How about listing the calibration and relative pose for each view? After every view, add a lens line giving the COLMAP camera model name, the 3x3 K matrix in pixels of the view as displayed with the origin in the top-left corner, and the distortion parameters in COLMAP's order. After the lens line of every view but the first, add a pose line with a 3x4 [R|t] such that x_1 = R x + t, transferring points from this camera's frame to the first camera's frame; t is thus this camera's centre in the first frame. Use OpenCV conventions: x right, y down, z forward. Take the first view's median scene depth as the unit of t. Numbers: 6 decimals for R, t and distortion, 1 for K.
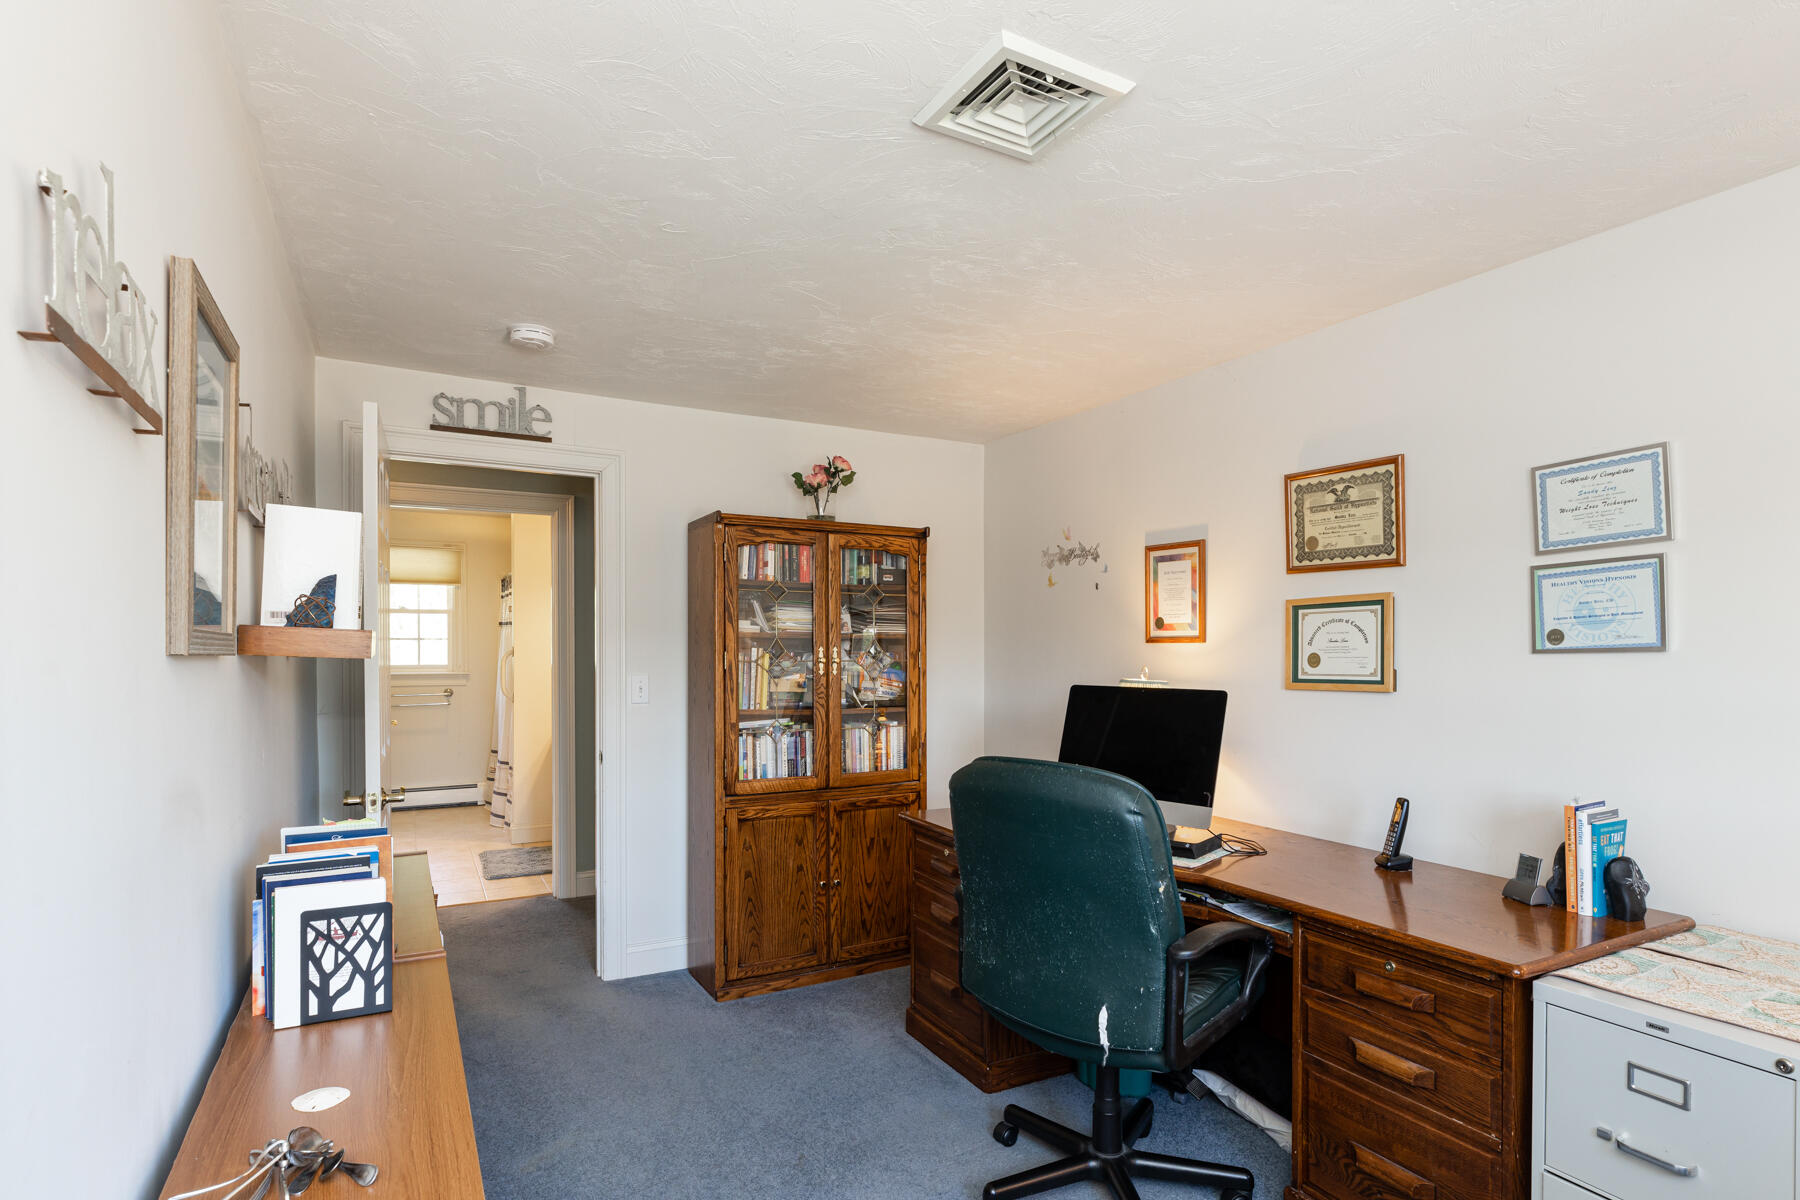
lens RADIAL K [[873.1, 0, 893.6], [0, 873.1, 630.8], [0, 0, 1]] dist [-0.001287, -0.000310]
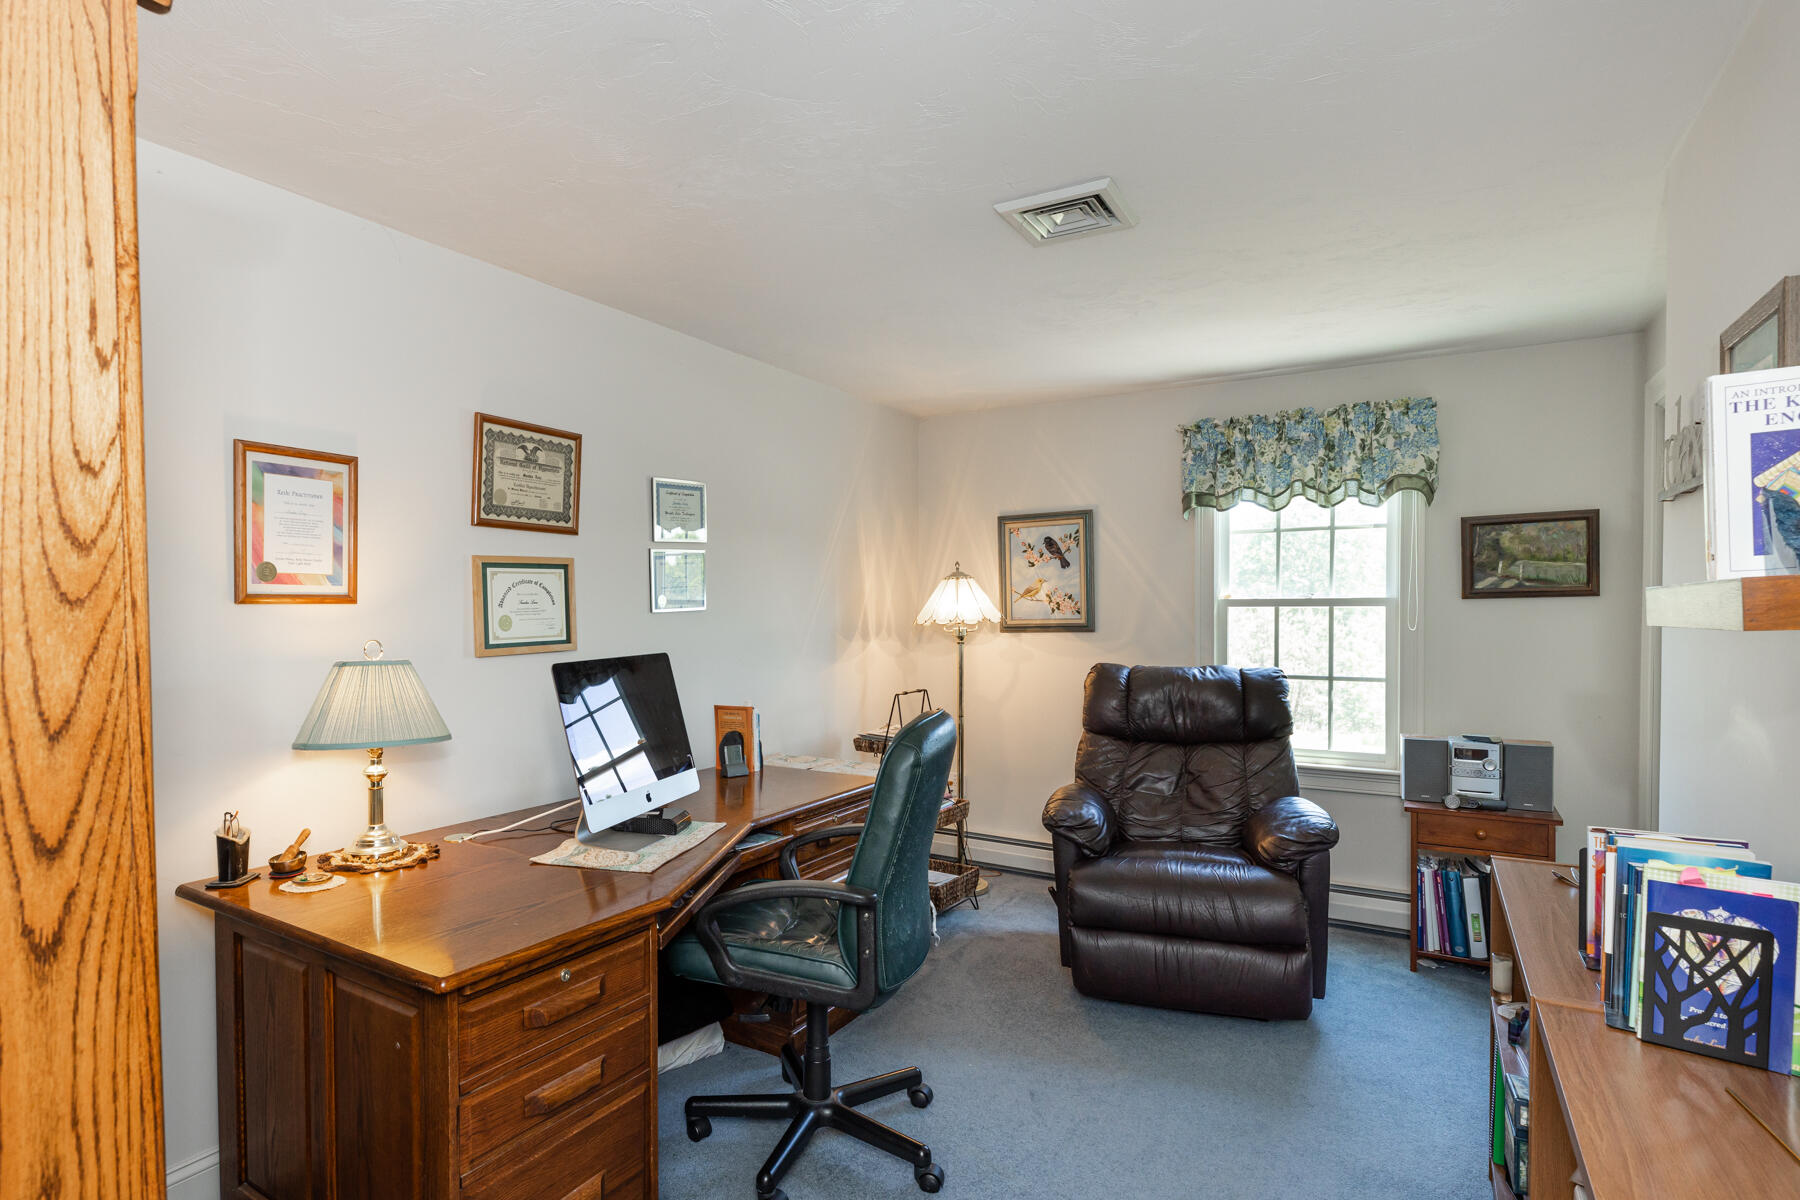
lens RADIAL K [[873.1, 0, 893.6], [0, 873.1, 630.8], [0, 0, 1]] dist [-0.001287, -0.000310]
pose [[-0.484793, -0.018035, 0.874443, -0.537850], [-0.005570, 0.999831, 0.017533, 0.023422], [-0.874611, 0.003630, -0.484812, 1.093371]]
